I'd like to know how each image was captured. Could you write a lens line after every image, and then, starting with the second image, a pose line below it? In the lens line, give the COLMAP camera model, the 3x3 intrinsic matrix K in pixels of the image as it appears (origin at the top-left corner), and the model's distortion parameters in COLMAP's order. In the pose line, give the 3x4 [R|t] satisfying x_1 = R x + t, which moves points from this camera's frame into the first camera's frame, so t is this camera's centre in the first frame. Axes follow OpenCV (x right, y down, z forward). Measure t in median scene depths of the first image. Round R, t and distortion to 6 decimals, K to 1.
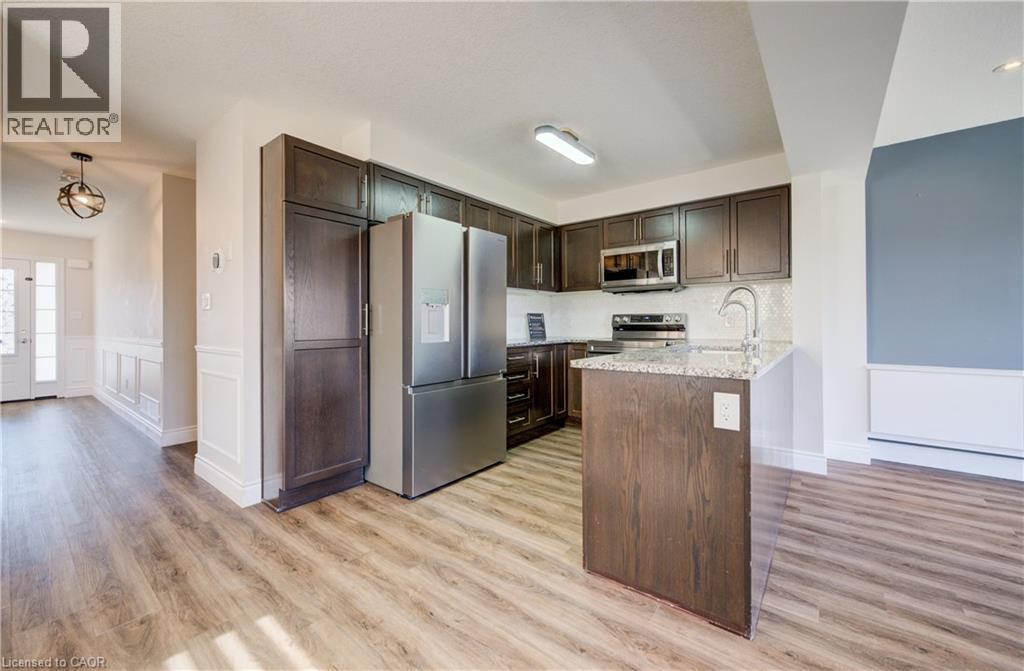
lens RADIAL K [[404.3, 0, 492.1], [0, 404.3, 330.6], [0, 0, 1]] dist [-0.003250, 0.002272]
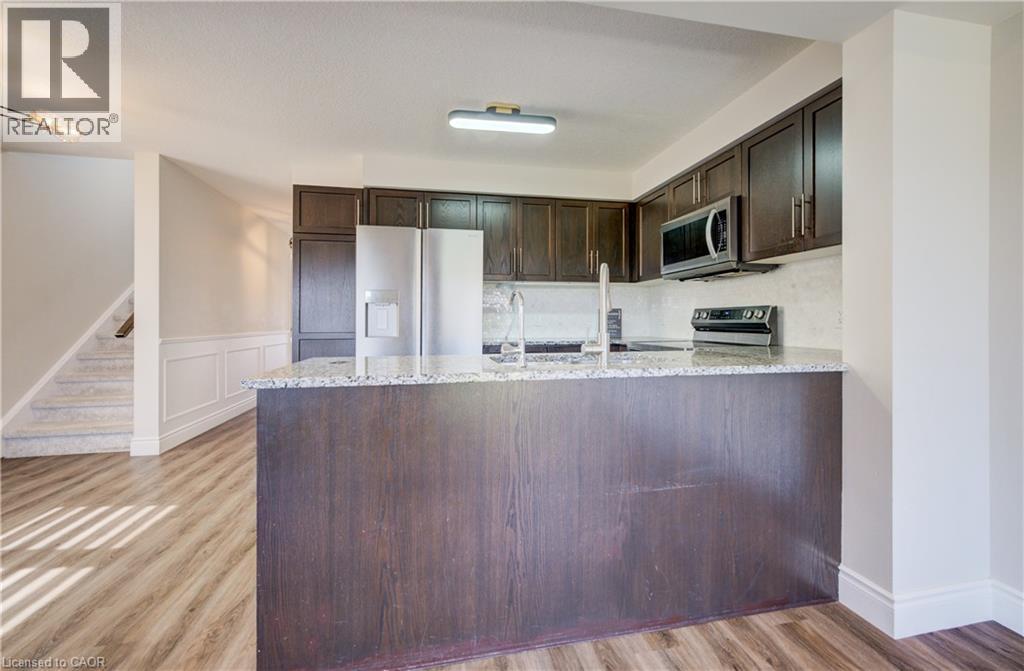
lens RADIAL K [[404.3, 0, 514.7], [0, 404.3, 322.0], [0, 0, 1]] dist [-0.003250, 0.002272]
pose [[0.766797, 0.006160, -0.641860, 0.607595], [-0.015035, 0.999852, -0.008366, -0.005907], [0.641713, 0.016065, 0.766776, 0.260849]]
